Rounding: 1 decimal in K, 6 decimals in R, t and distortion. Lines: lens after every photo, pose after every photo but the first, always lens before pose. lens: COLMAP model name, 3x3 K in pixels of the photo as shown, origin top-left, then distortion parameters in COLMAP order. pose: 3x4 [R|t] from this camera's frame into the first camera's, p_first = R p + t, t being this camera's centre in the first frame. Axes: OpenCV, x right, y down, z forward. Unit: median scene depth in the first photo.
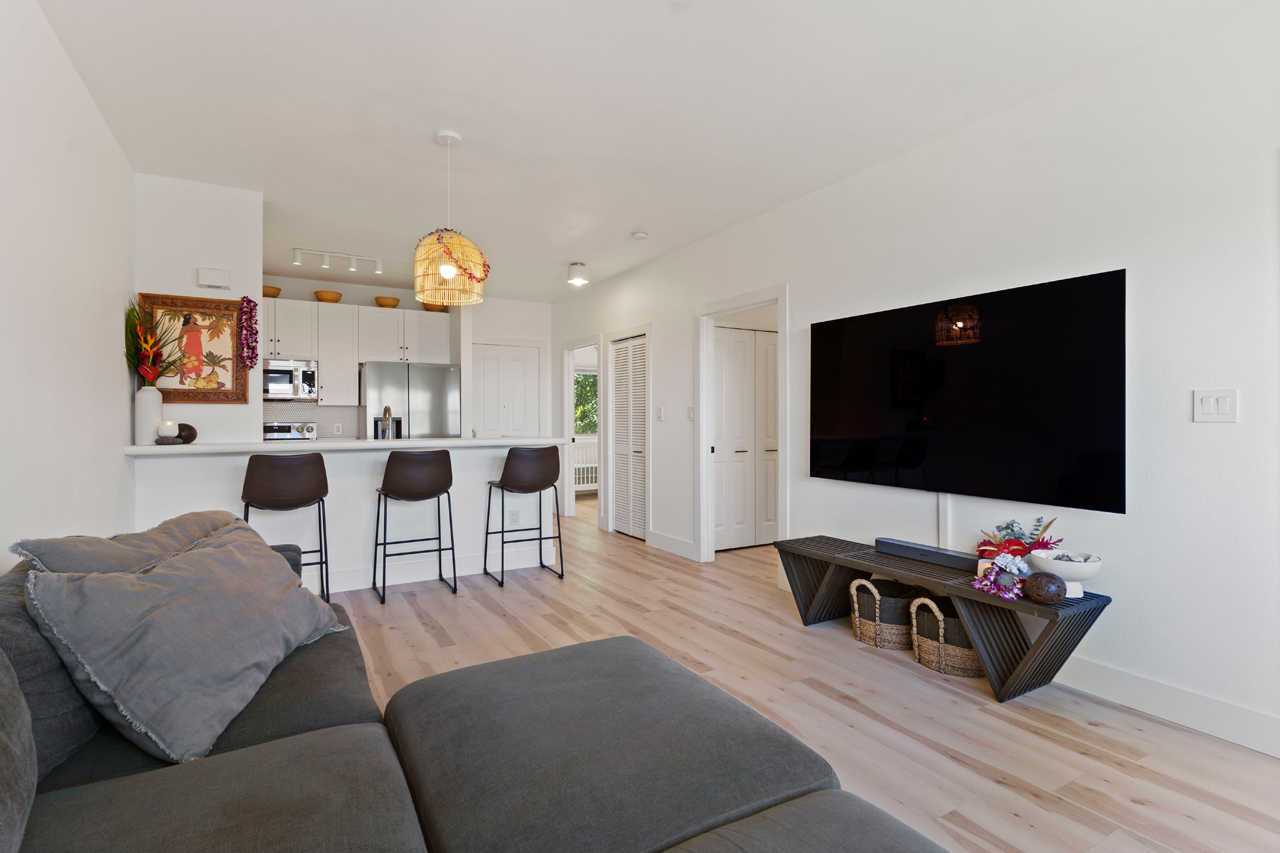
lens RADIAL K [[609.4, 0, 639.3], [0, 609.4, 420.4], [0, 0, 1]] dist [-0.001745, 0.000934]
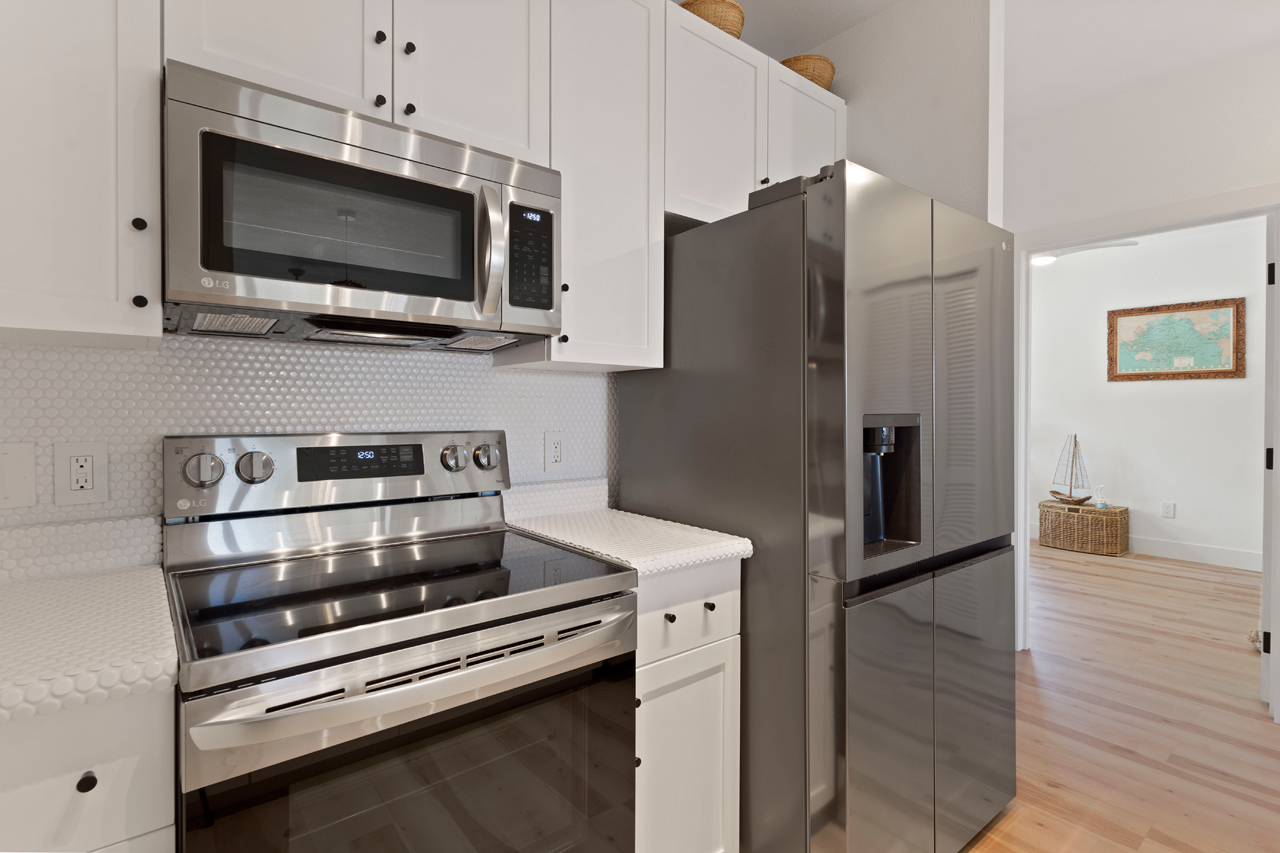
lens RADIAL K [[609.4, 0, 639.2], [0, 609.4, 428.7], [0, 0, 1]] dist [-0.001745, 0.000934]
pose [[0.987722, -0.008689, 0.155979, -0.525465], [0.008589, 0.999962, 0.001318, 0.002428], [-0.155985, 0.000038, 0.987759, 0.746012]]
